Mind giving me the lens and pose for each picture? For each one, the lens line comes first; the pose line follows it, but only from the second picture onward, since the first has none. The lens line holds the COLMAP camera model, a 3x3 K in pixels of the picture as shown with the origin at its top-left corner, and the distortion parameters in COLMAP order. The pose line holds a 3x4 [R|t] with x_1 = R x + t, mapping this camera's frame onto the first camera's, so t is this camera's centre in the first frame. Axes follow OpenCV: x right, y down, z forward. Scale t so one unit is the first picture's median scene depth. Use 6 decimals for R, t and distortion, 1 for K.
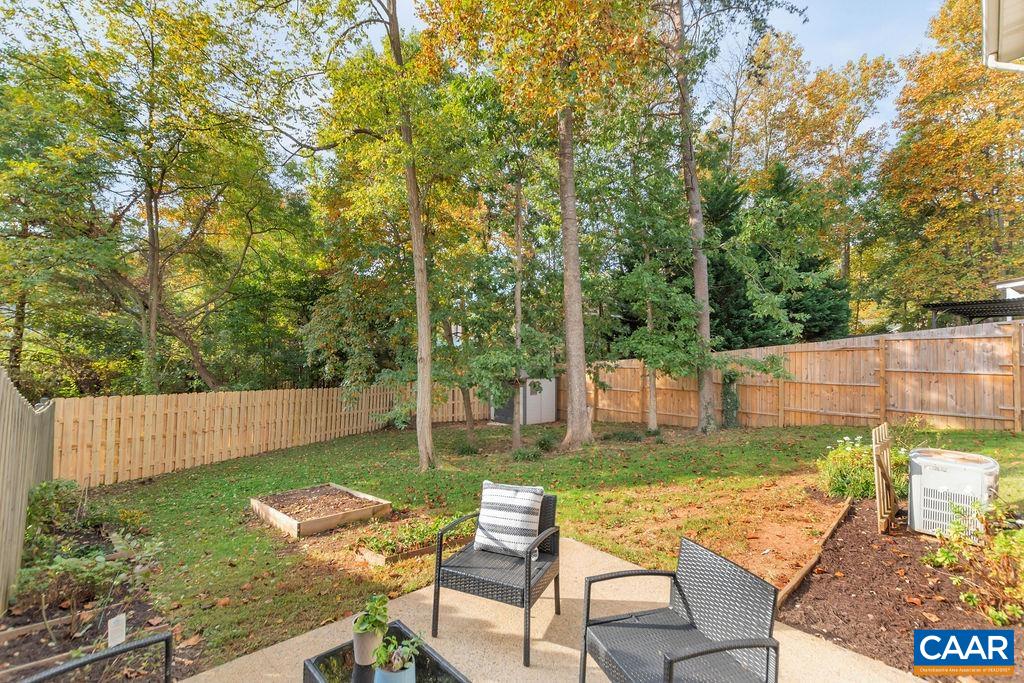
lens RADIAL K [[469.3, 0, 509.3], [0, 469.3, 341.7], [0, 0, 1]] dist [0.005666, -0.000536]
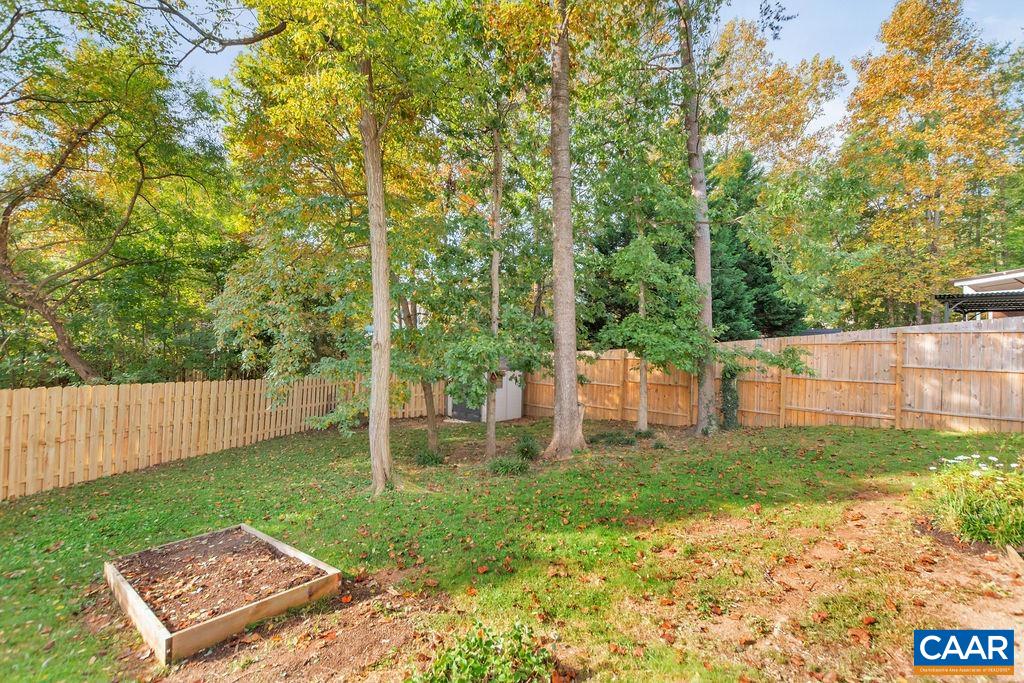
lens RADIAL K [[469.3, 0, 516.5], [0, 469.3, 344.6], [0, 0, 1]] dist [0.005666, -0.000536]
pose [[0.990146, 0.017842, 0.138900, -0.056472], [-0.021877, 0.999380, 0.027574, 0.008347], [-0.138322, -0.030341, 0.989922, 0.179972]]
